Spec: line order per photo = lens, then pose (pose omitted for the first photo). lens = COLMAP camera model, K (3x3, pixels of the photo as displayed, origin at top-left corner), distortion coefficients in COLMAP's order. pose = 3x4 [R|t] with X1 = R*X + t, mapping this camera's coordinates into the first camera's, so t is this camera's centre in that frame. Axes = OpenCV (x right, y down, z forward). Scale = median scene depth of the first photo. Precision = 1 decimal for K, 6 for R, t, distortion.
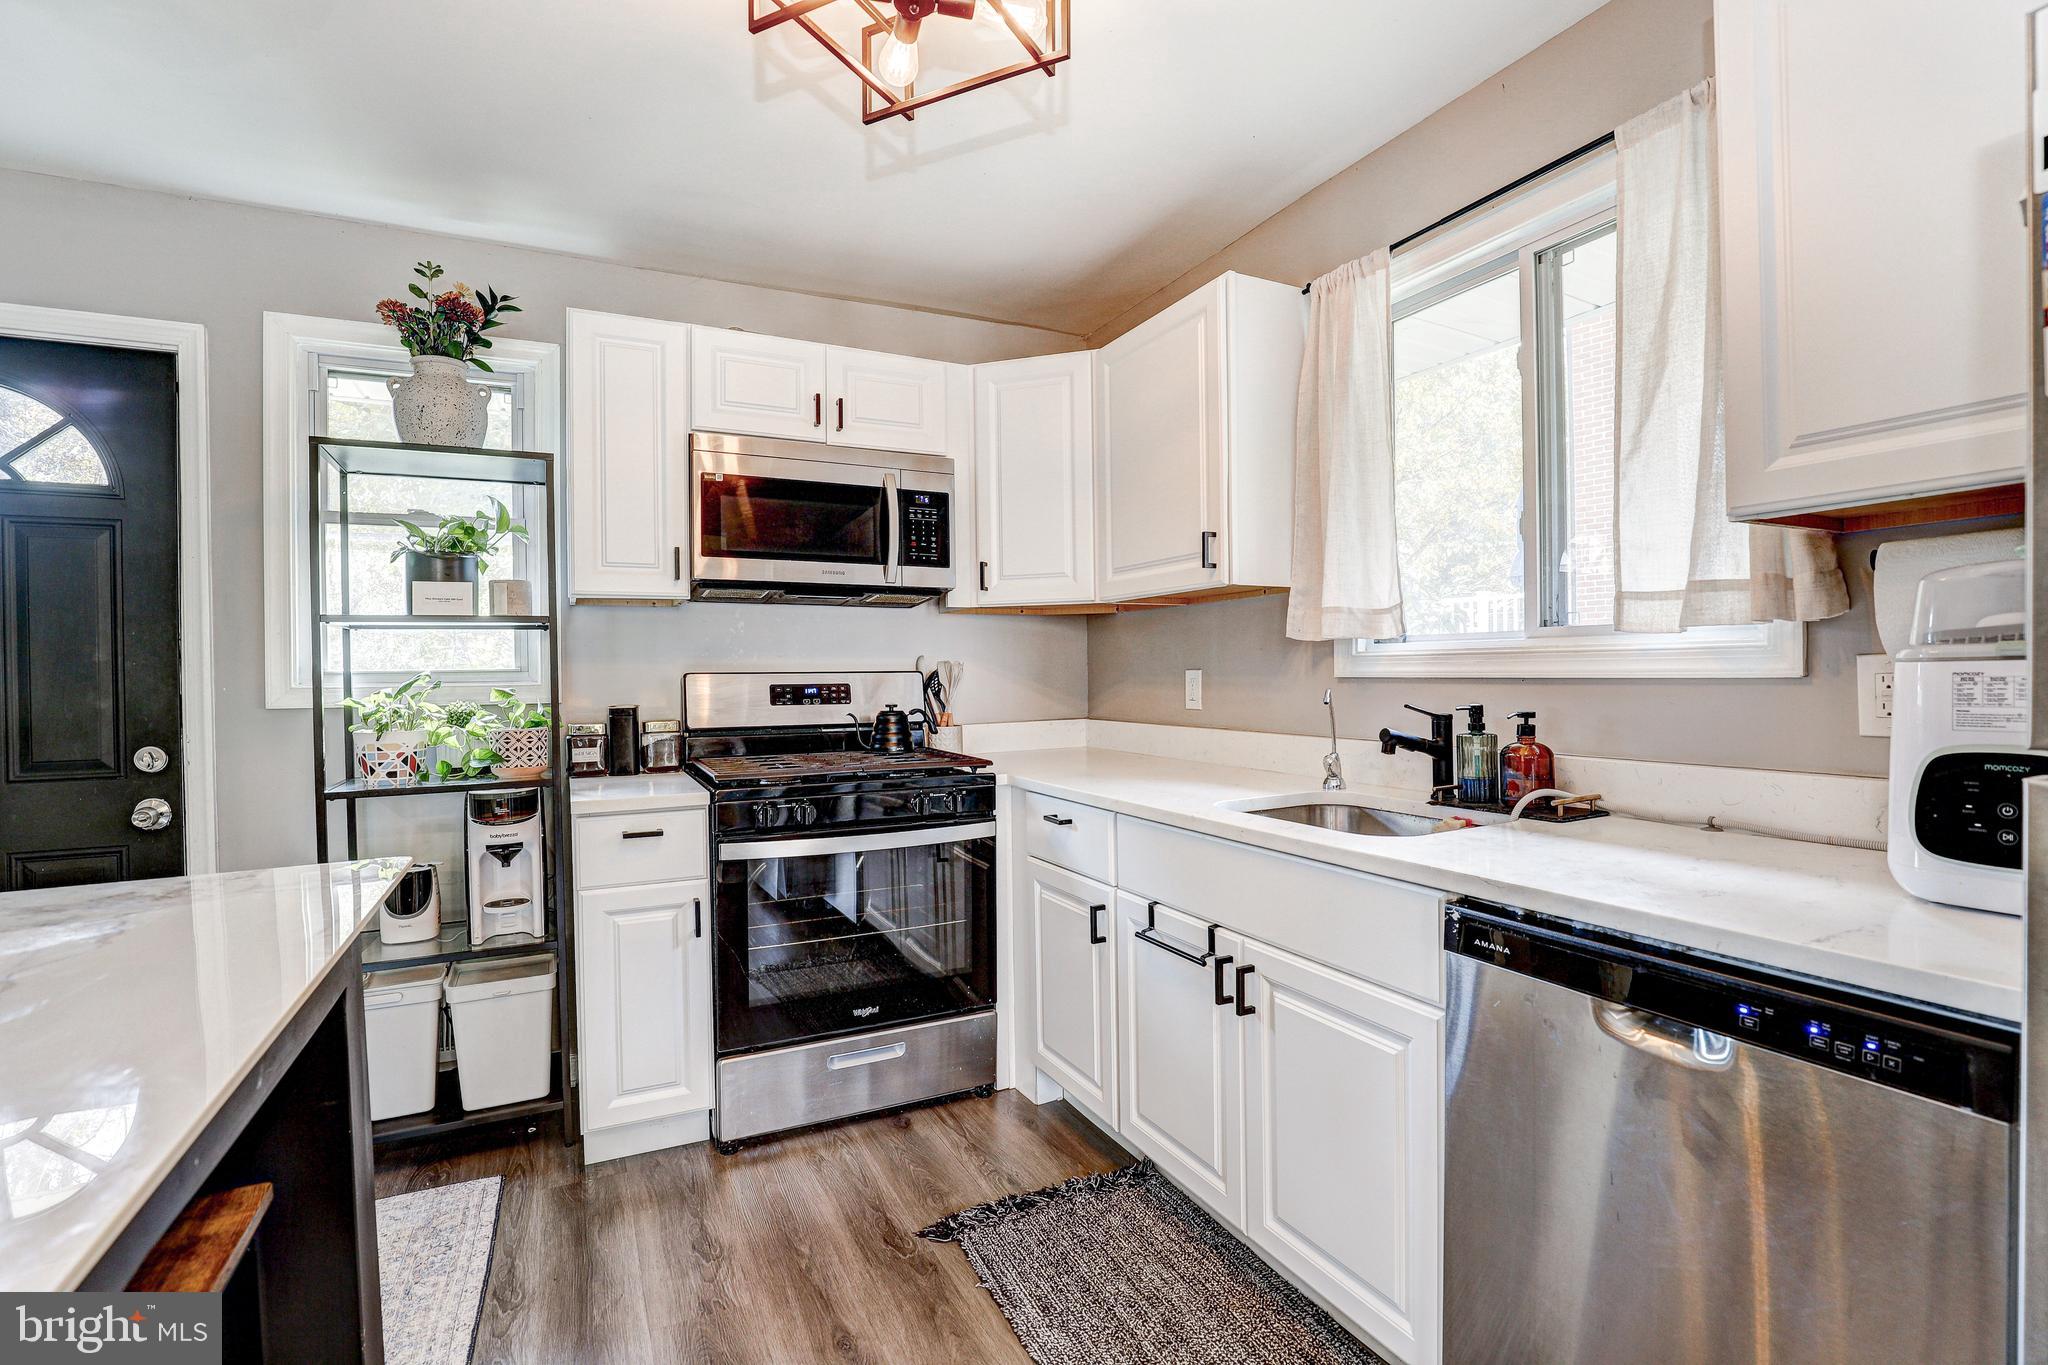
lens RADIAL K [[938.5, 0, 1032.8], [0, 938.5, 680.2], [0, 0, 1]] dist [-0.037026, 0.007402]
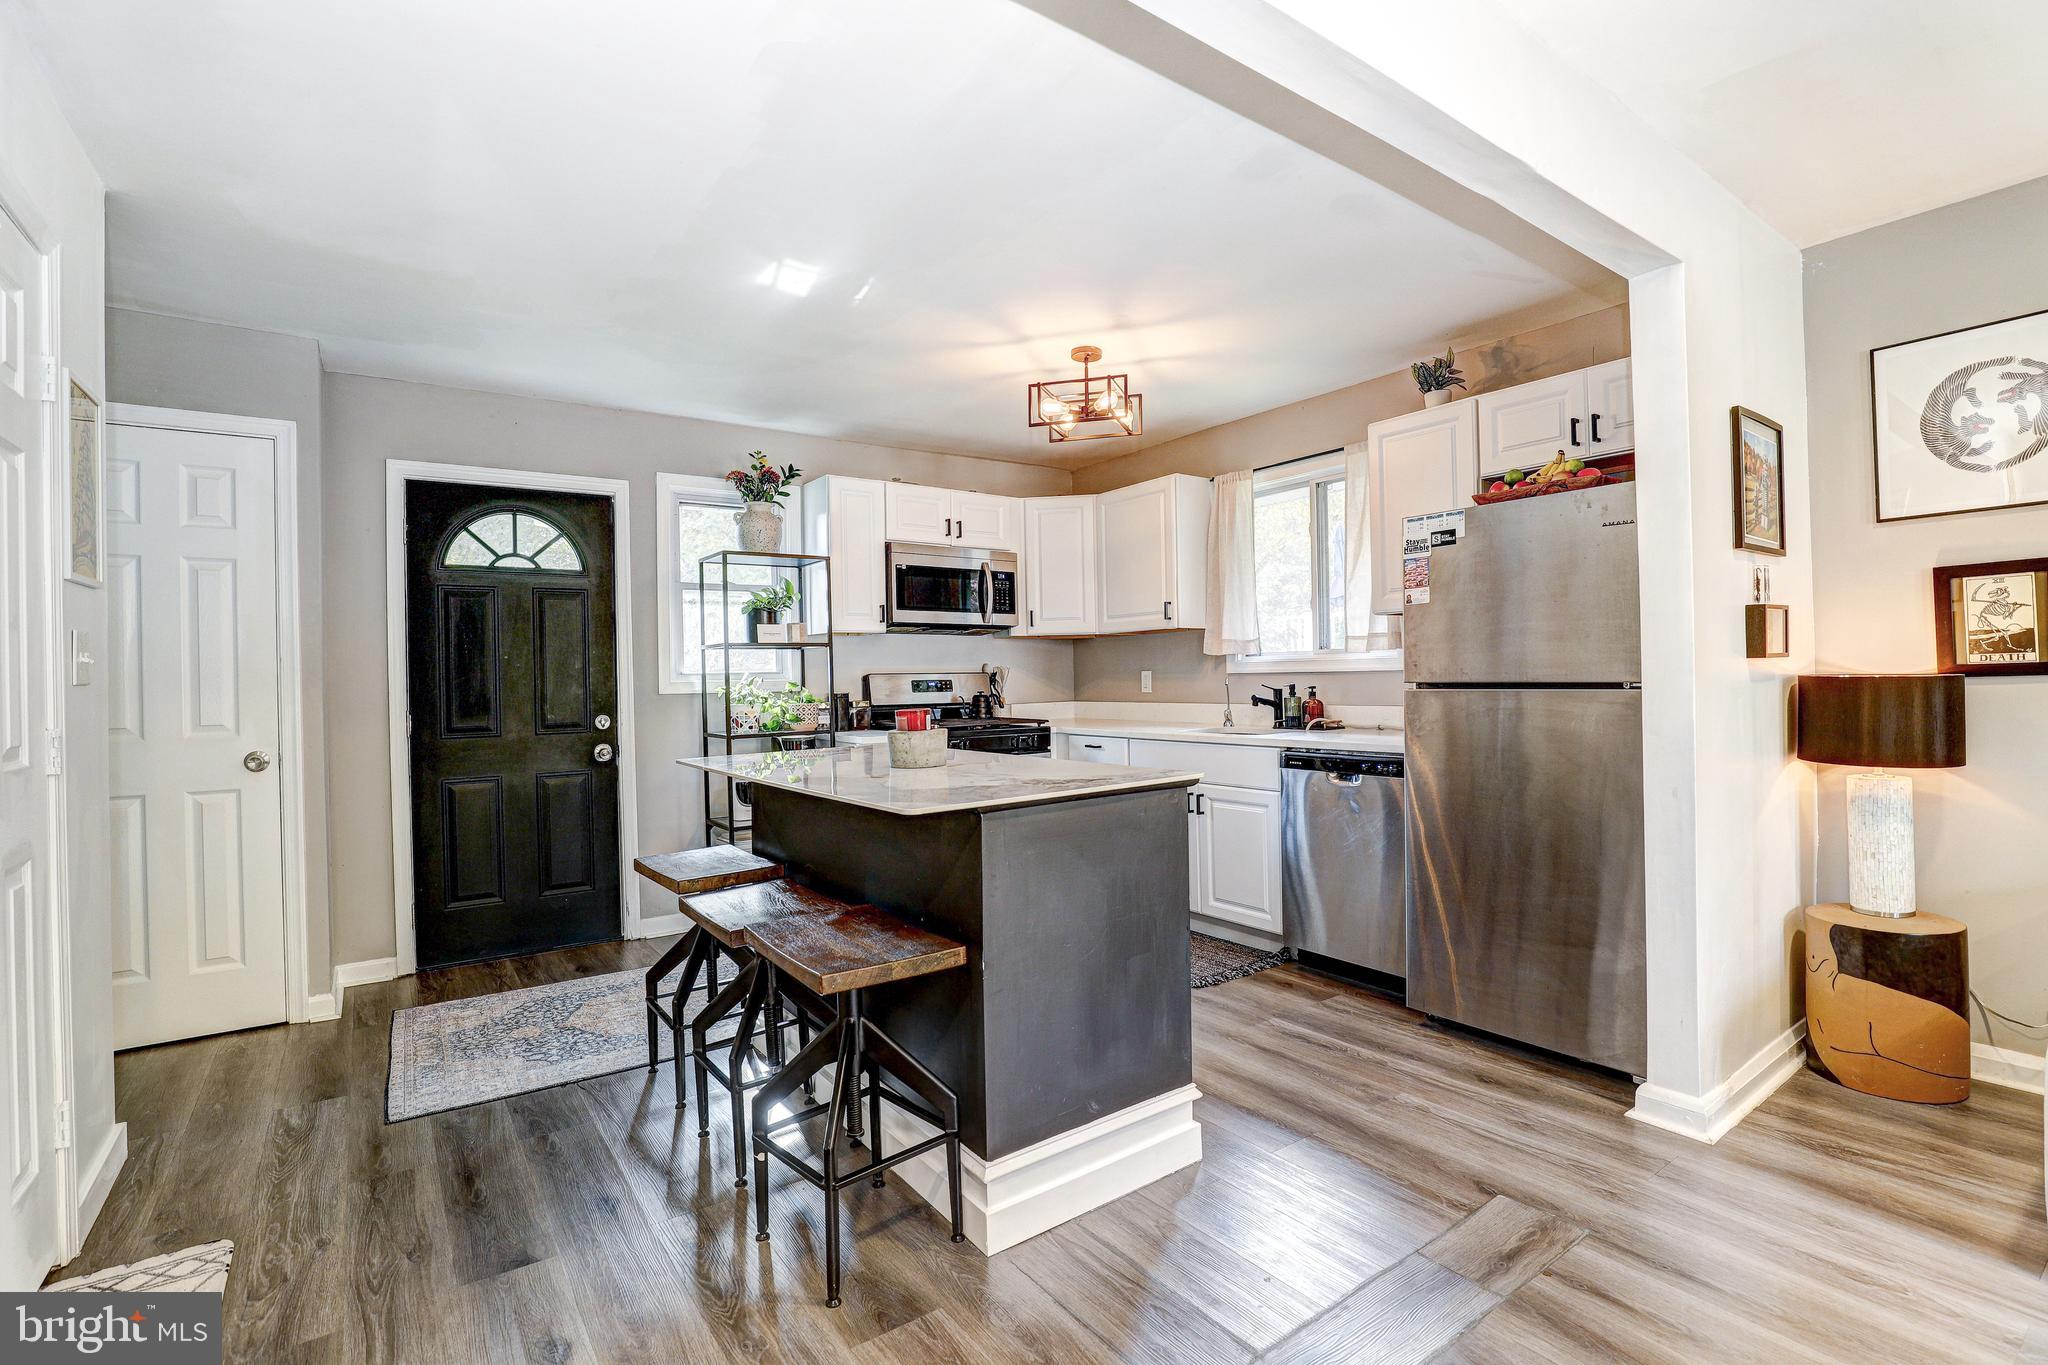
lens RADIAL K [[938.5, 0, 1032.8], [0, 938.5, 680.2], [0, 0, 1]] dist [-0.037026, 0.007402]
pose [[0.987571, -0.006572, 0.157033, -0.404231], [0.007984, 0.999933, -0.008360, 0.025230], [-0.156968, 0.009510, 0.987558, -0.921452]]
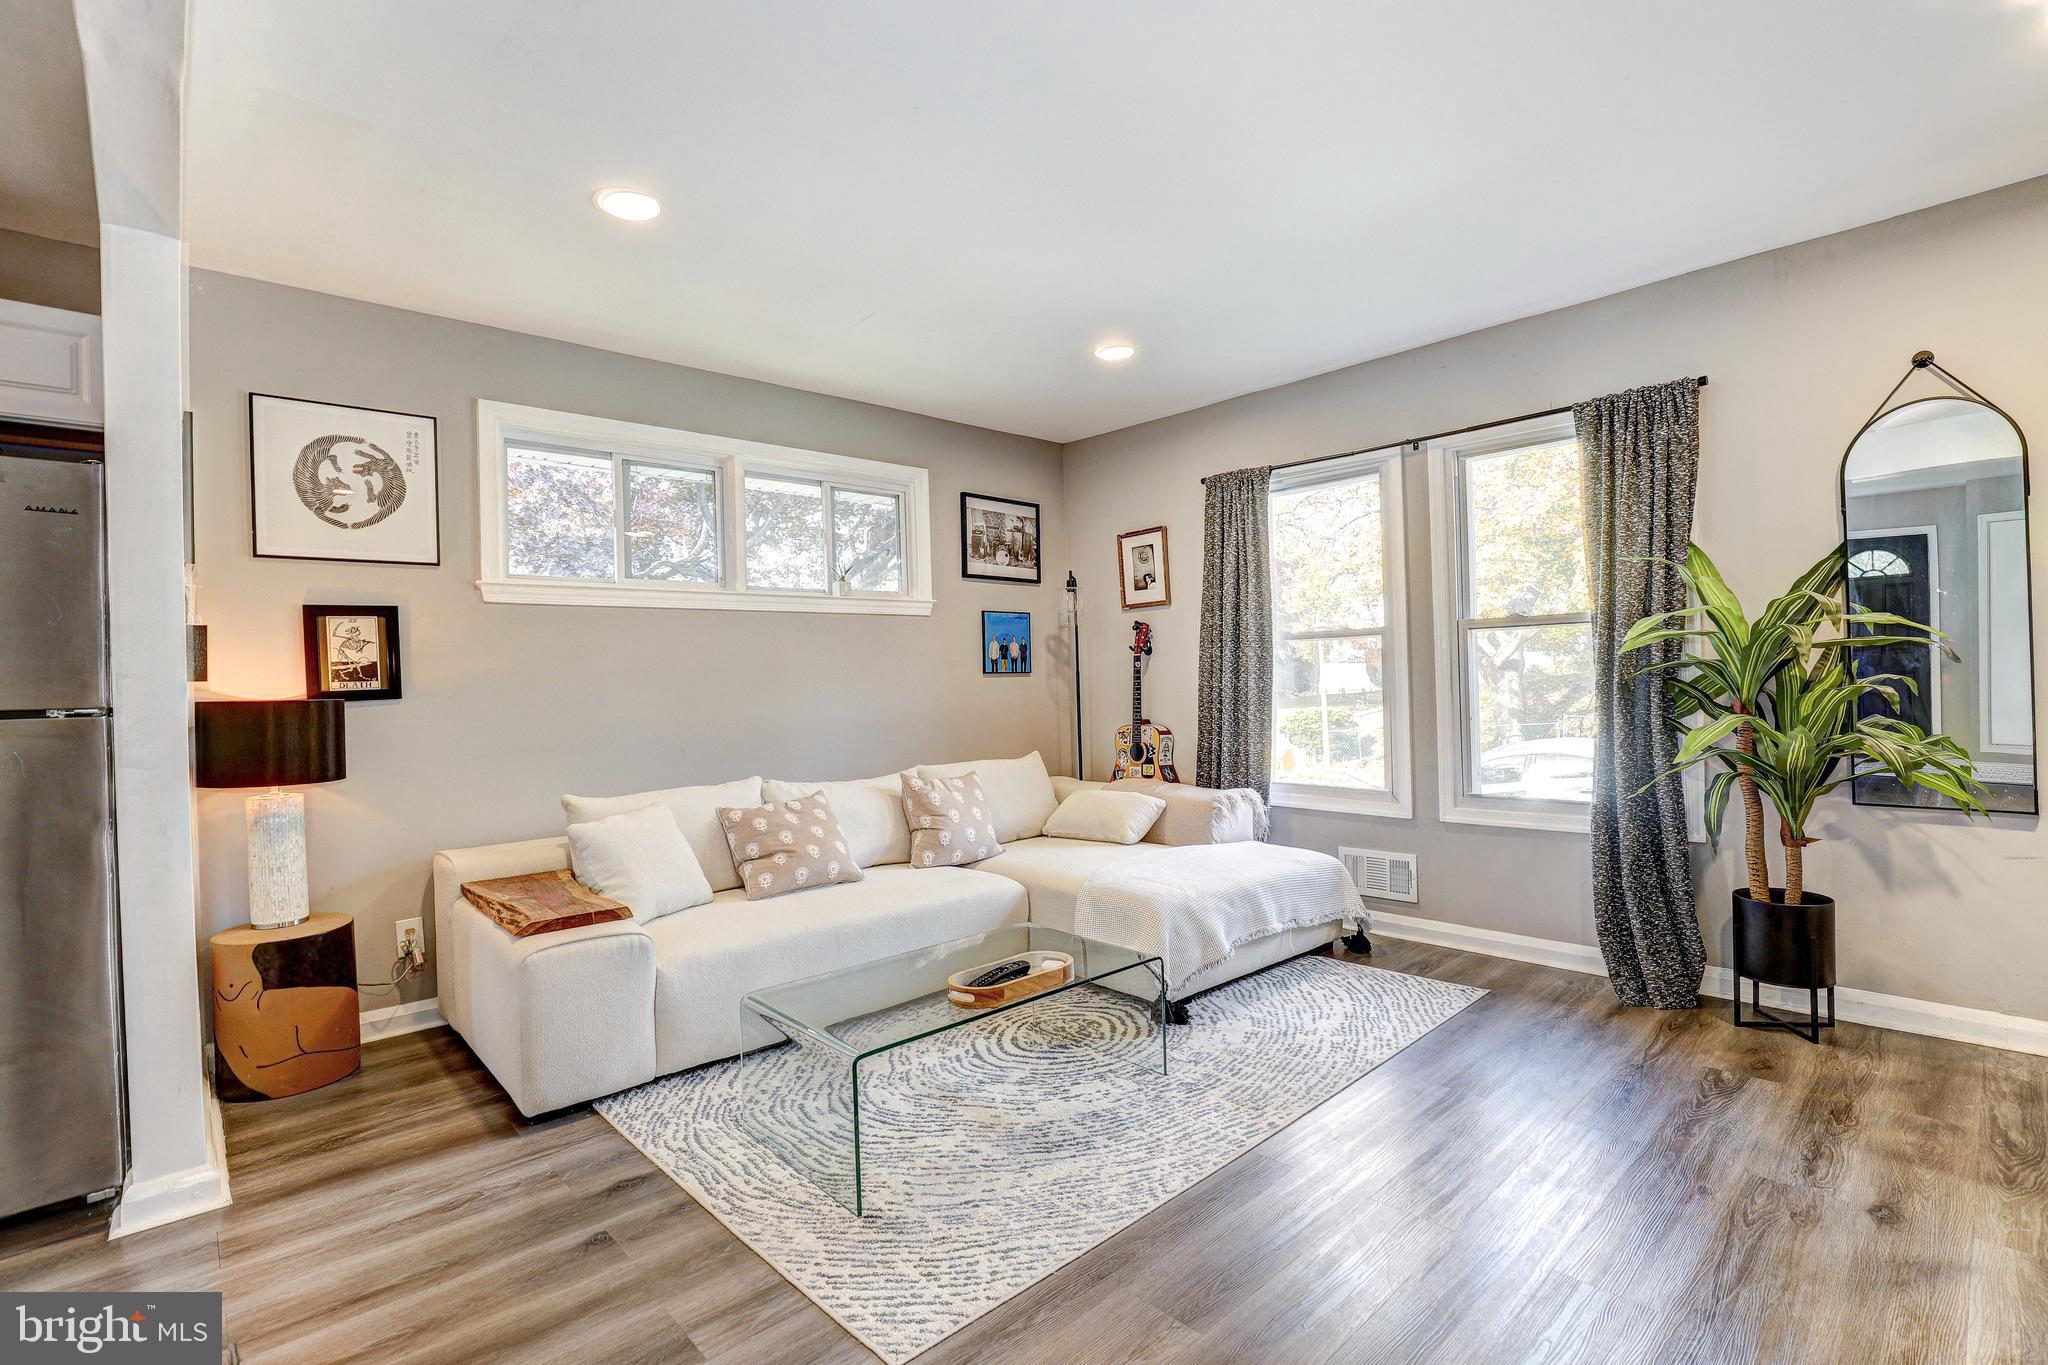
lens RADIAL K [[938.5, 0, 1032.8], [0, 938.5, 680.2], [0, 0, 1]] dist [-0.037026, 0.007402]
pose [[-0.284466, 0.019482, 0.958488, -0.623985], [0.037266, 0.999263, -0.009251, 0.039079], [-0.957962, 0.033088, -0.284982, -0.597616]]
